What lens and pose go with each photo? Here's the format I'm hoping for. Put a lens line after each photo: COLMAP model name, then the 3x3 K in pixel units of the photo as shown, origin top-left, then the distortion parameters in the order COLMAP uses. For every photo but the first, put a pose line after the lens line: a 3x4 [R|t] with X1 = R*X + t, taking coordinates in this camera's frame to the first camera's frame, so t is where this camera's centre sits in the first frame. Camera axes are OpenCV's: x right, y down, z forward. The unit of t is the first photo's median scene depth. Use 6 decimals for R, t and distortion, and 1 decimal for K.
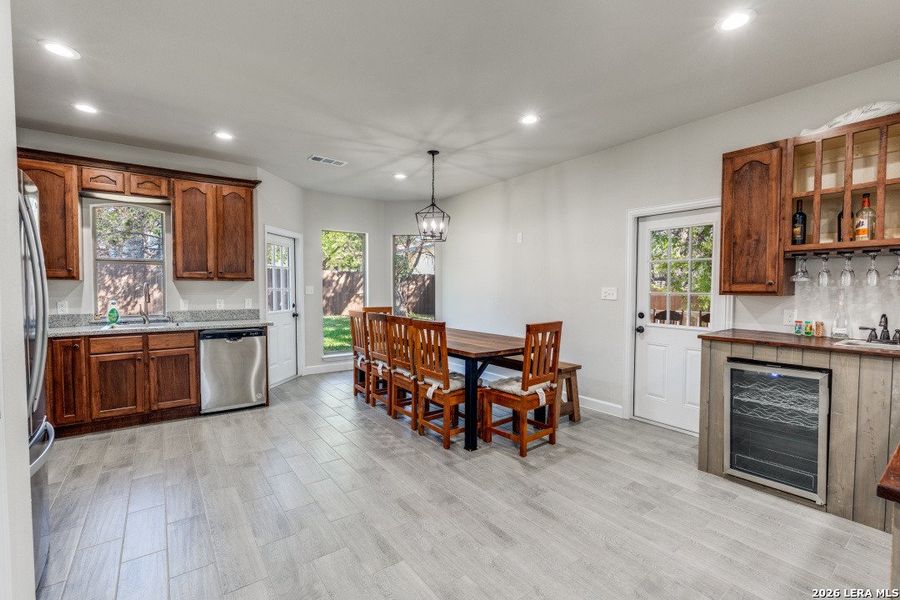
lens RADIAL K [[393.9, 0, 451.5], [0, 393.9, 299.3], [0, 0, 1]] dist [-0.001610, -0.000985]
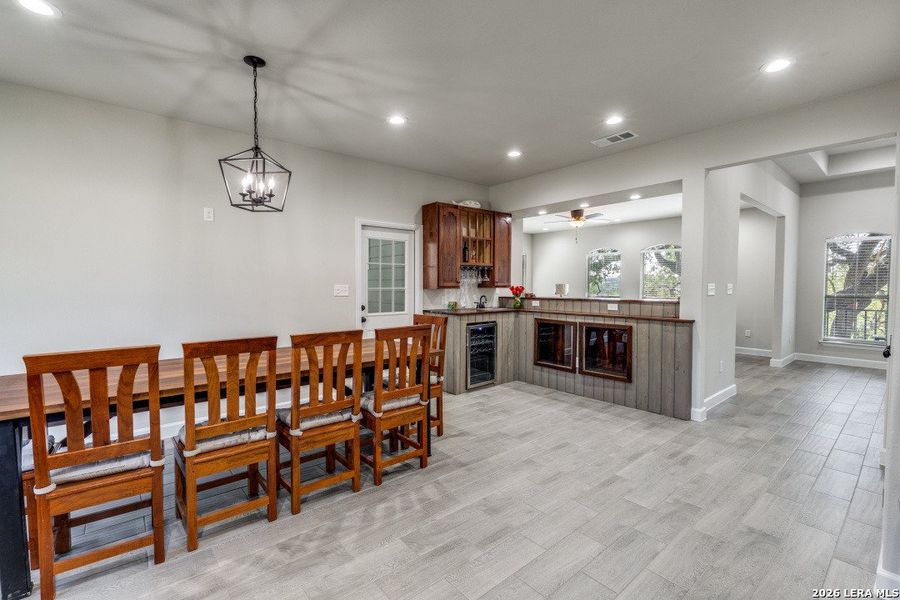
lens RADIAL K [[393.9, 0, 448.7], [0, 393.9, 299.5], [0, 0, 1]] dist [-0.001610, -0.000985]
pose [[-0.053602, -0.041663, 0.997693, -0.745231], [0.032234, 0.998536, 0.043430, -0.028911], [-0.998042, 0.034487, -0.052181, 0.823977]]
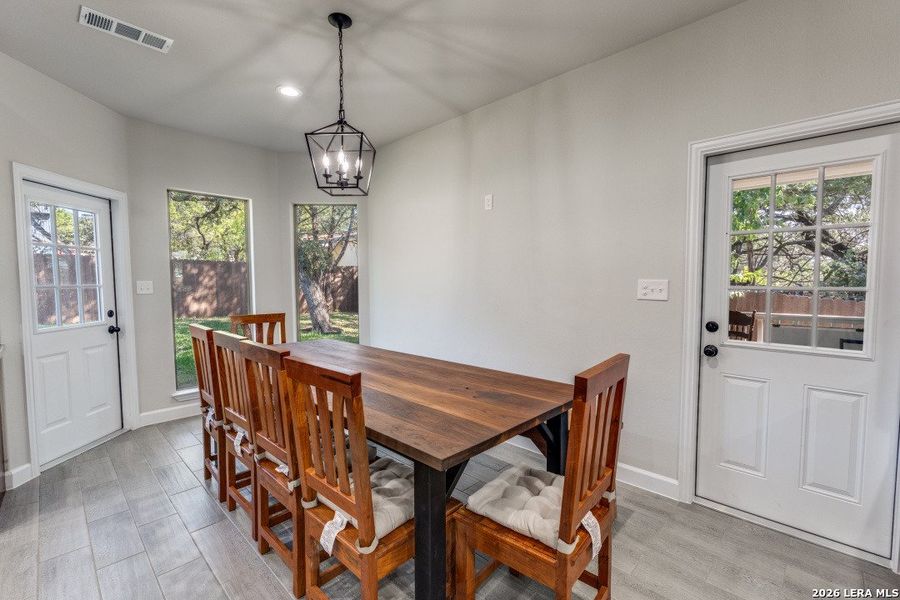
lens RADIAL K [[393.9, 0, 450.0], [0, 393.9, 301.2], [0, 0, 1]] dist [-0.001610, -0.000985]
pose [[0.986432, -0.015489, 0.163438, 0.006569], [0.012048, 0.999685, 0.022025, -0.014316], [-0.163727, -0.019757, 0.986308, 0.505185]]
